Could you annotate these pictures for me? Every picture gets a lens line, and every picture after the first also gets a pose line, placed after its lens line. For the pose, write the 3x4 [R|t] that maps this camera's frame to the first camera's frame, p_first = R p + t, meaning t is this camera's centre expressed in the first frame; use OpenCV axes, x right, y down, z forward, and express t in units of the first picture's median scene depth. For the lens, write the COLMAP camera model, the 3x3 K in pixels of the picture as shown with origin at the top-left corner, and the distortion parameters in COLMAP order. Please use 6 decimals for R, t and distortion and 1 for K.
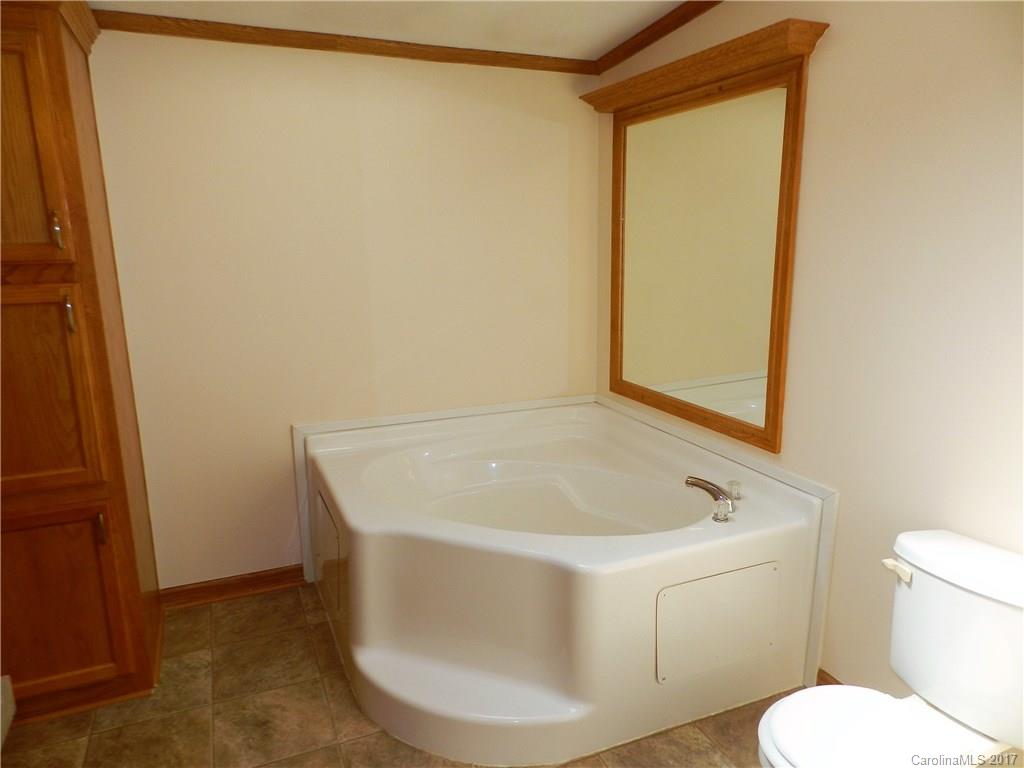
lens RADIAL K [[689.7, 0, 501.4], [0, 689.7, 382.2], [0, 0, 1]] dist [0.020036, -0.008598]
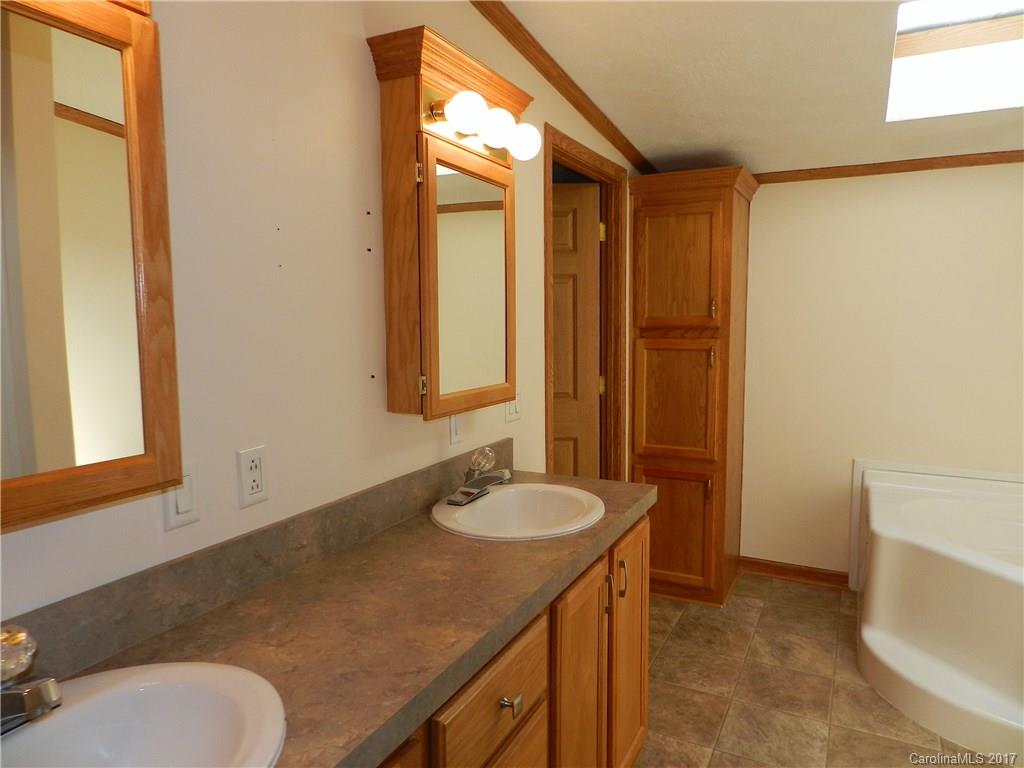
lens RADIAL K [[689.7, 0, 507.9], [0, 689.7, 380.9], [0, 0, 1]] dist [0.020036, -0.008598]
pose [[0.642887, 0.087538, -0.760943, 0.321378], [-0.168499, 0.985275, -0.029012, 0.085656], [0.747198, 0.146870, 0.648170, -0.425031]]
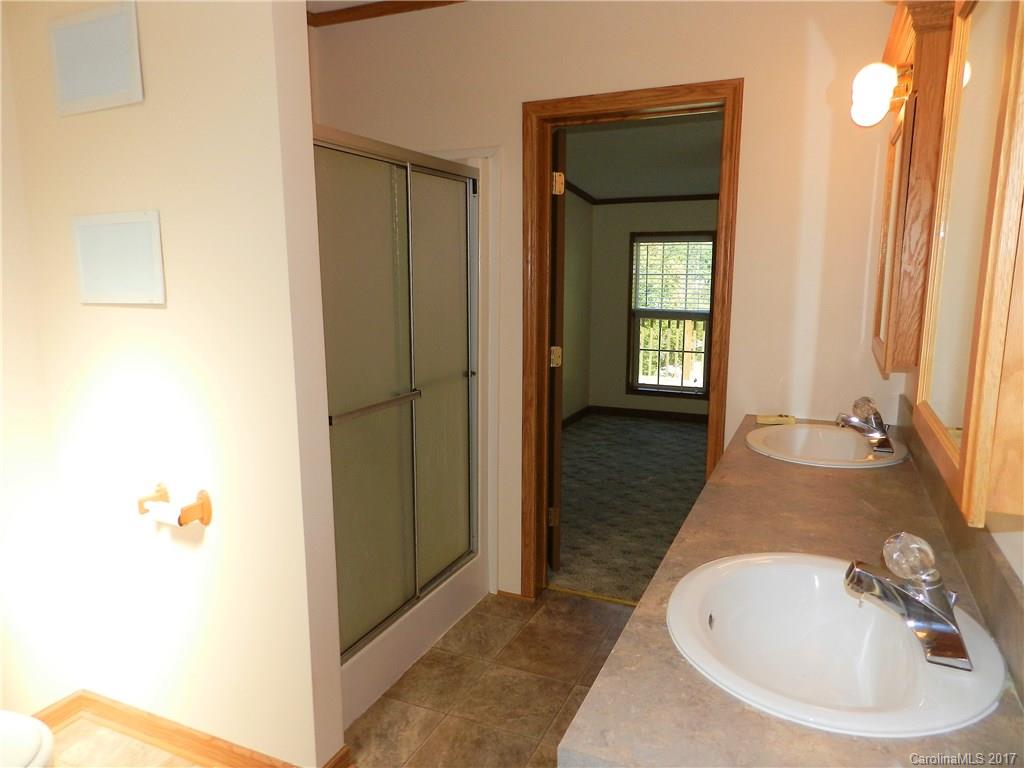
lens RADIAL K [[689.7, 0, 511.7], [0, 689.7, 383.4], [0, 0, 1]] dist [0.020036, -0.008598]
pose [[-0.677850, -0.105630, 0.727572, -1.153888], [0.167234, 0.941530, 0.292498, -0.279482], [-0.715927, 0.319944, -0.620551, 1.301742]]
